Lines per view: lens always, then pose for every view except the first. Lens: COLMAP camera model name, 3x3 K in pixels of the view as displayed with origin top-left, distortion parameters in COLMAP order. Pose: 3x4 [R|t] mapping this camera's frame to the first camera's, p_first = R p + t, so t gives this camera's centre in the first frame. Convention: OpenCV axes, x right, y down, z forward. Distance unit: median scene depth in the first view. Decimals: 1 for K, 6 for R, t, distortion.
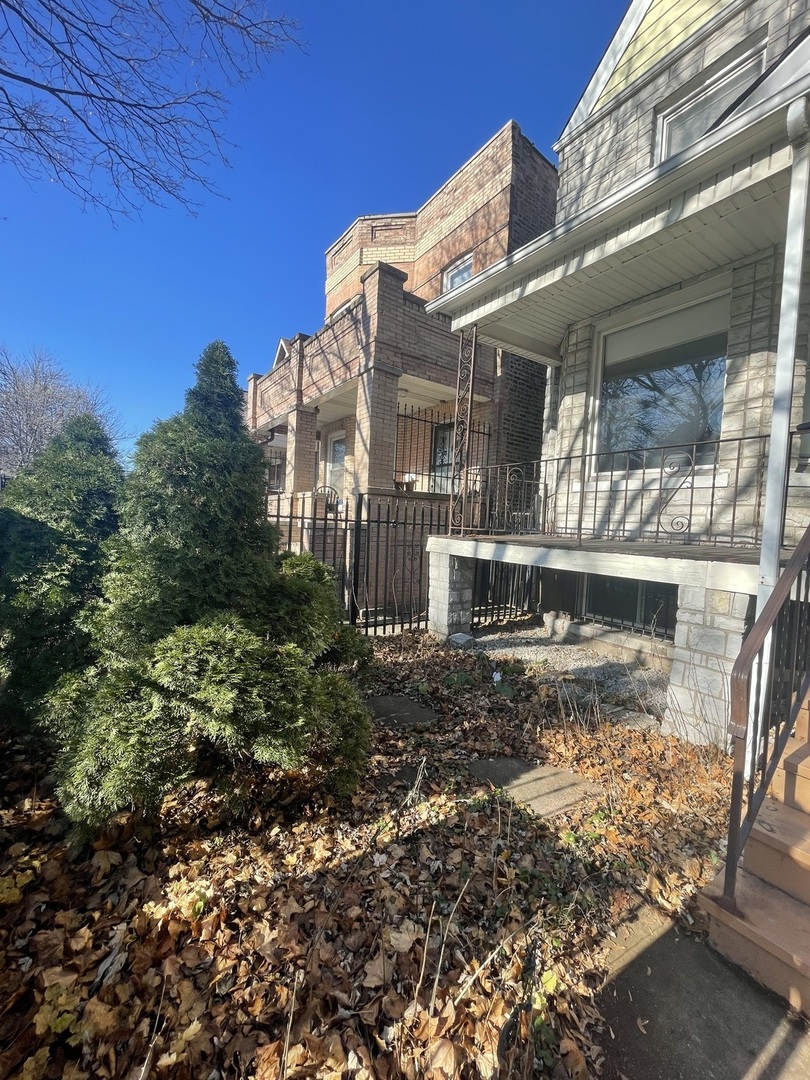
lens RADIAL K [[433.9, 0, 405.0], [0, 433.9, 540.3], [0, 0, 1]] dist [-0.001718, -0.000045]
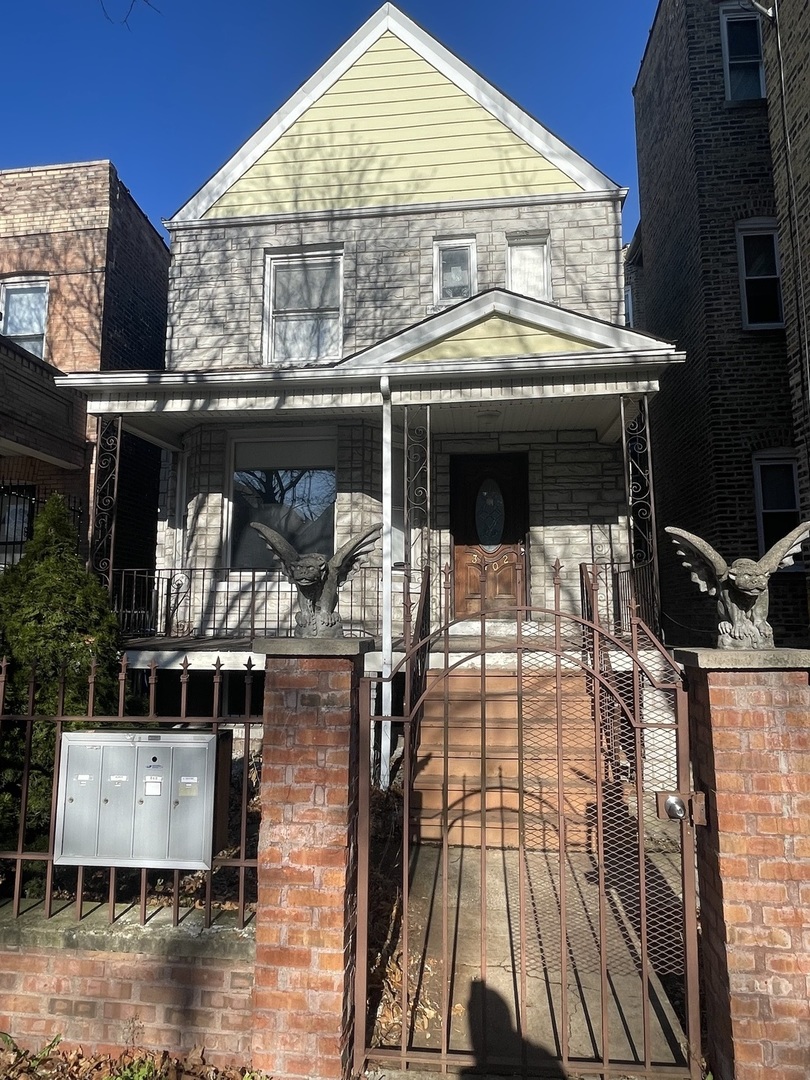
lens RADIAL K [[687.0, 0, 406.6], [0, 687.0, 535.6], [0, 0, 1]] dist [-0.003145, 0.000227]
pose [[0.664231, 0.040708, 0.746418, -0.396411], [0.060334, 0.992339, -0.107811, -0.034192], [-0.745089, 0.116646, 0.656686, -0.299339]]
